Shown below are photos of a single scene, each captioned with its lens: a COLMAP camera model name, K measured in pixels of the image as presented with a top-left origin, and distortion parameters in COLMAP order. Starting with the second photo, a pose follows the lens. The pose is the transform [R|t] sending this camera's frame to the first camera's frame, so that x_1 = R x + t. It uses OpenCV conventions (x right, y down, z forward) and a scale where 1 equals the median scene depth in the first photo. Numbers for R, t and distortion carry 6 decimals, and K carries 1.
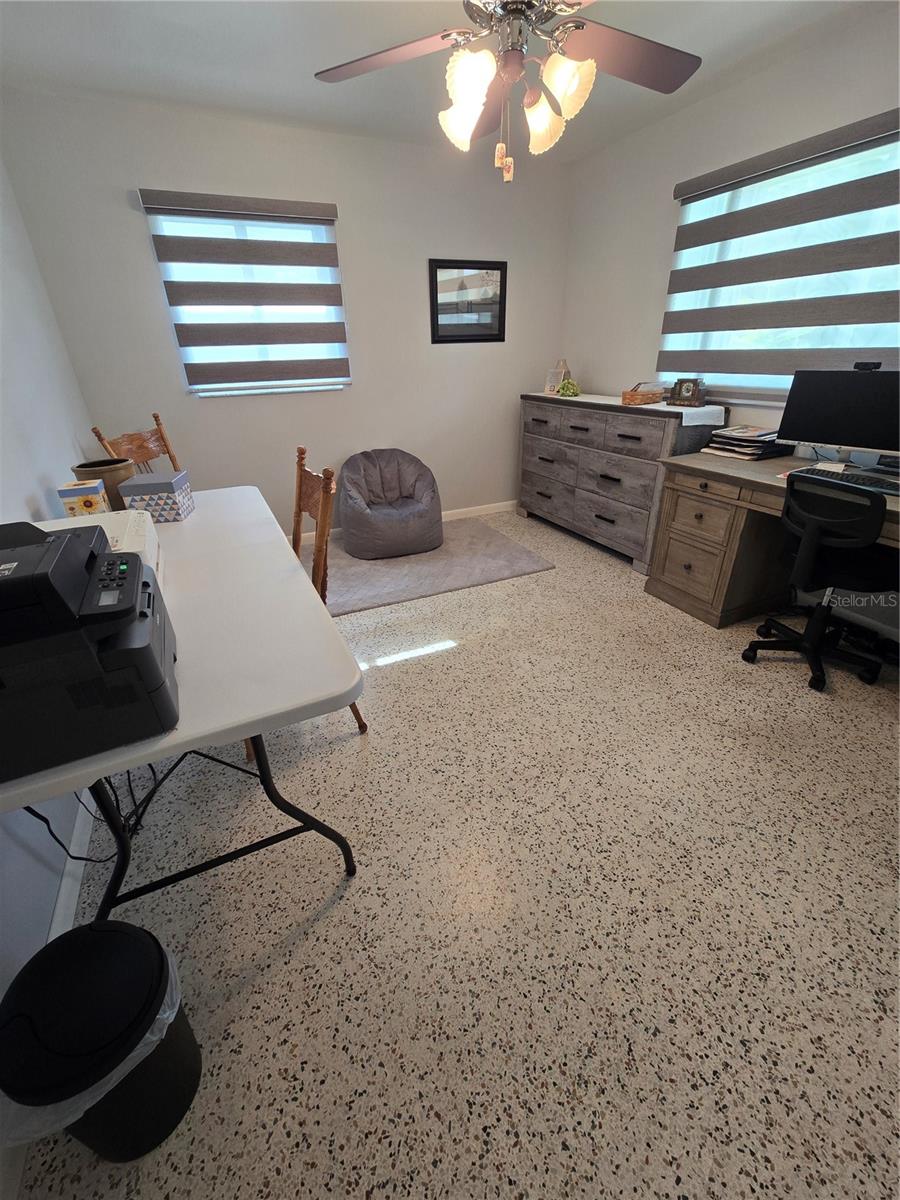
lens RADIAL K [[484.2, 0, 448.9], [0, 484.2, 600.4], [0, 0, 1]] dist [-0.000018, 0.000229]
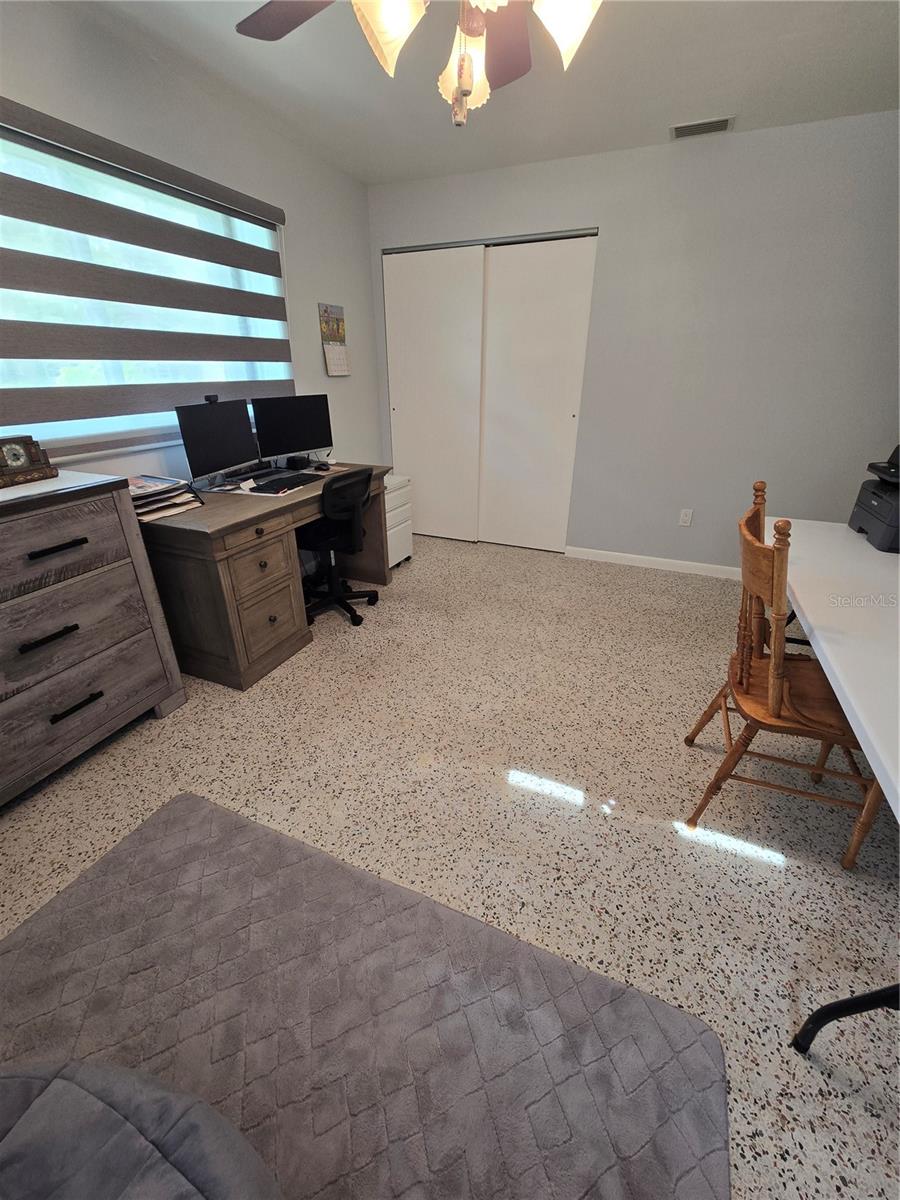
lens RADIAL K [[484.2, 0, 448.5], [0, 484.2, 600.6], [0, 0, 1]] dist [-0.000018, 0.000229]
pose [[-0.658831, -0.301619, 0.689179, -0.310929], [0.361035, 0.676947, 0.641402, -0.520973], [-0.659997, 0.671393, -0.337099, 1.008926]]
